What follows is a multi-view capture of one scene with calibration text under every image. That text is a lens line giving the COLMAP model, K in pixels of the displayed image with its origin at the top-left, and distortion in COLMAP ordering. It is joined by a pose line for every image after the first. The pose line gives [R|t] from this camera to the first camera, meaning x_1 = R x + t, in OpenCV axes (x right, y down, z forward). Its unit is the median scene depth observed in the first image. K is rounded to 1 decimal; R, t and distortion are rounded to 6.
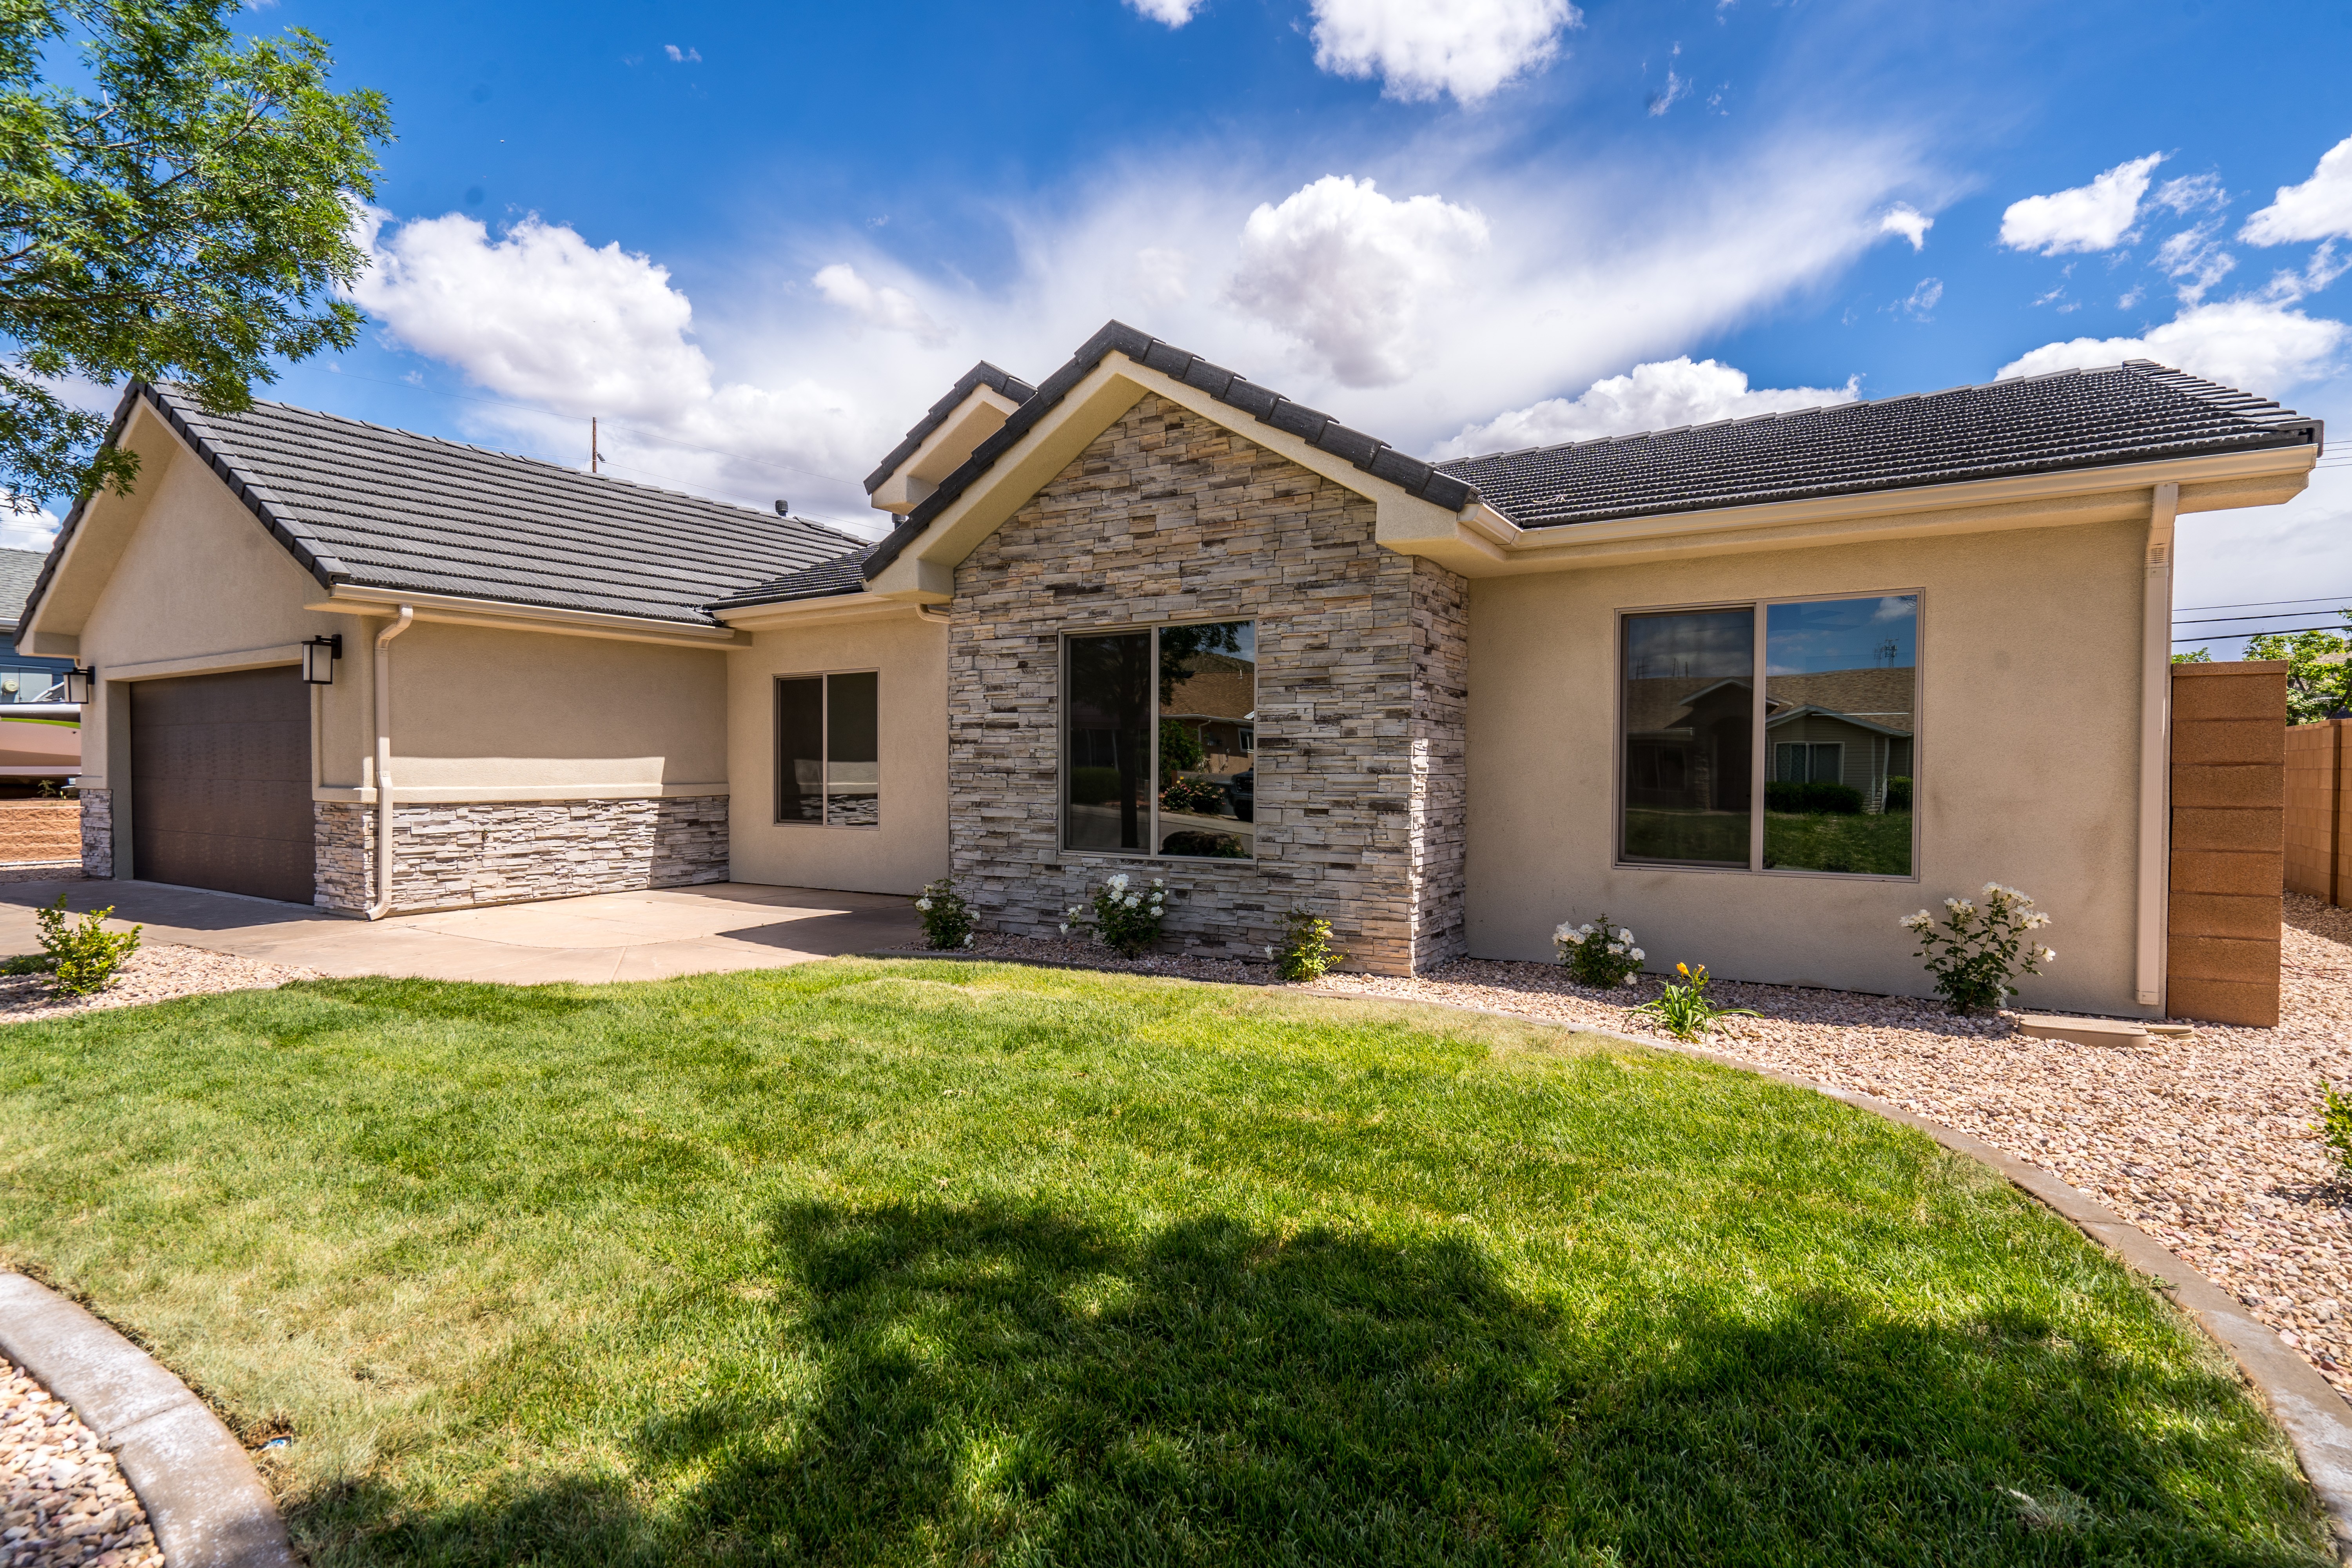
lens RADIAL K [[1277.2, 0, 1177.9], [0, 1277.2, 797.7], [0, 0, 1]] dist [0.013108, -0.001042]
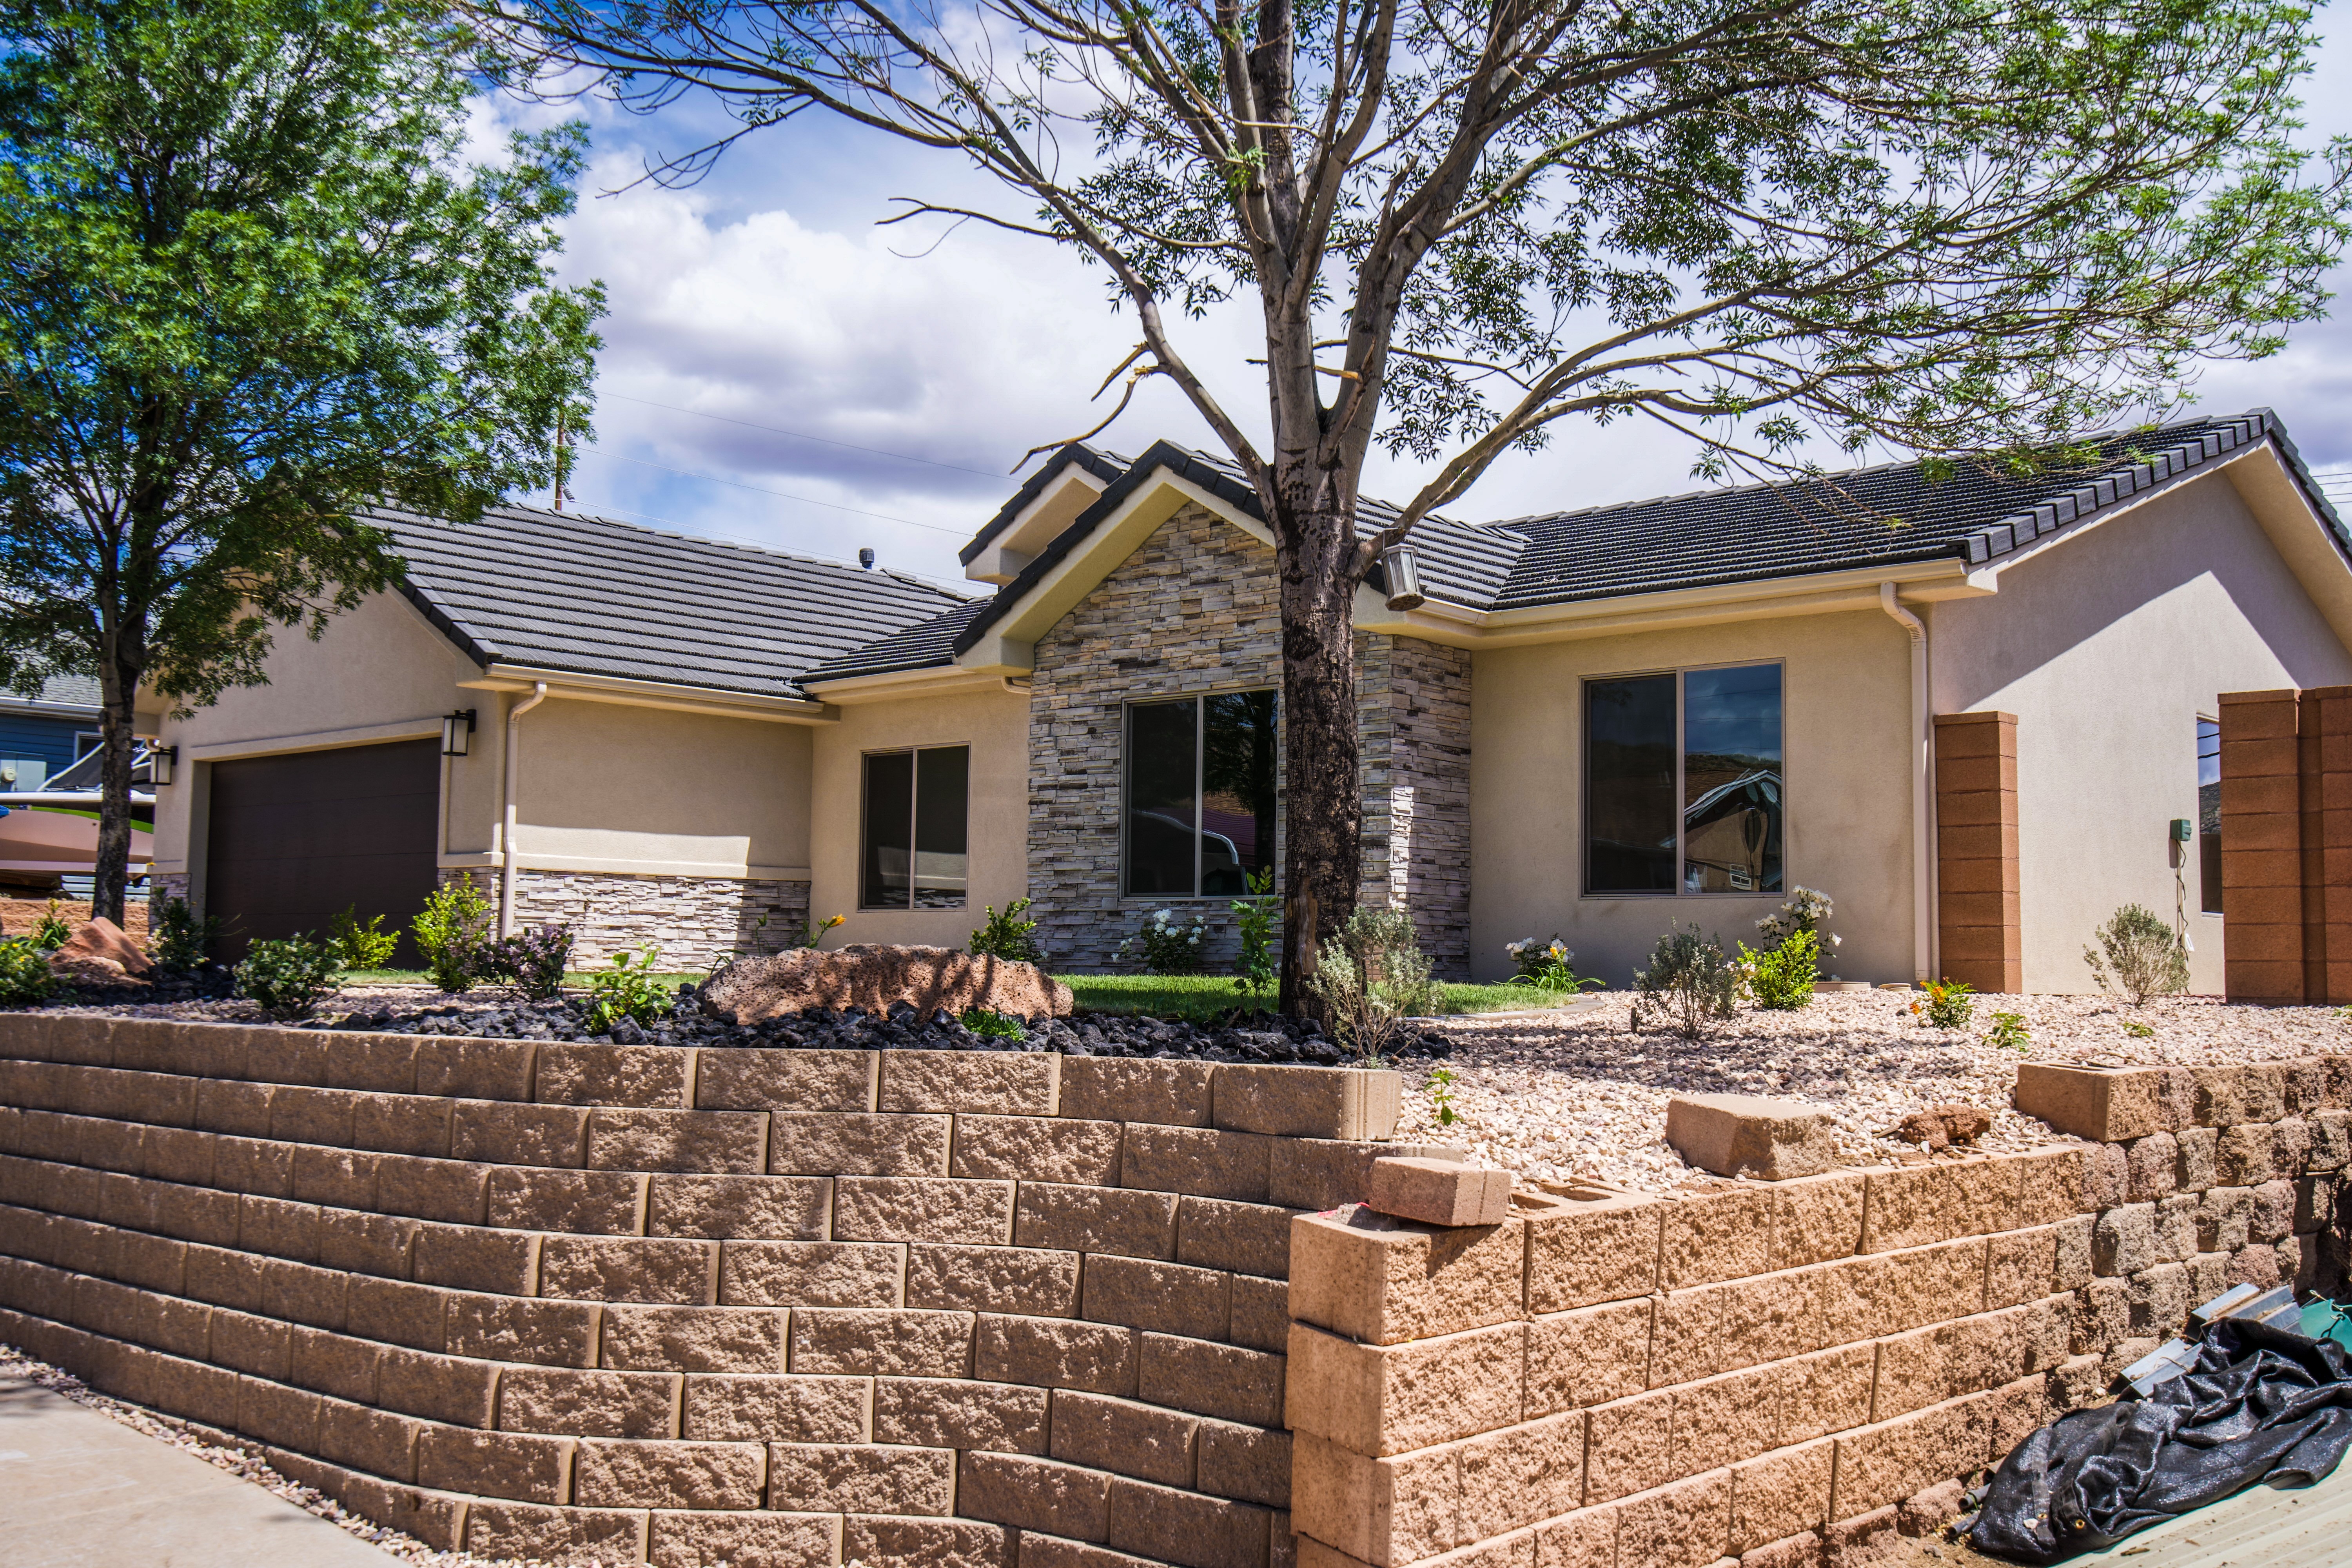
lens RADIAL K [[2390.2, 0, 1178.3], [0, 2390.2, 788.8], [0, 0, 1]] dist [0.076268, 0.000000]
pose [[0.988056, -0.001749, -0.154087, 0.272269], [-0.013243, 0.995272, -0.096218, 0.144538], [0.153527, 0.097110, 0.983361, -1.021013]]
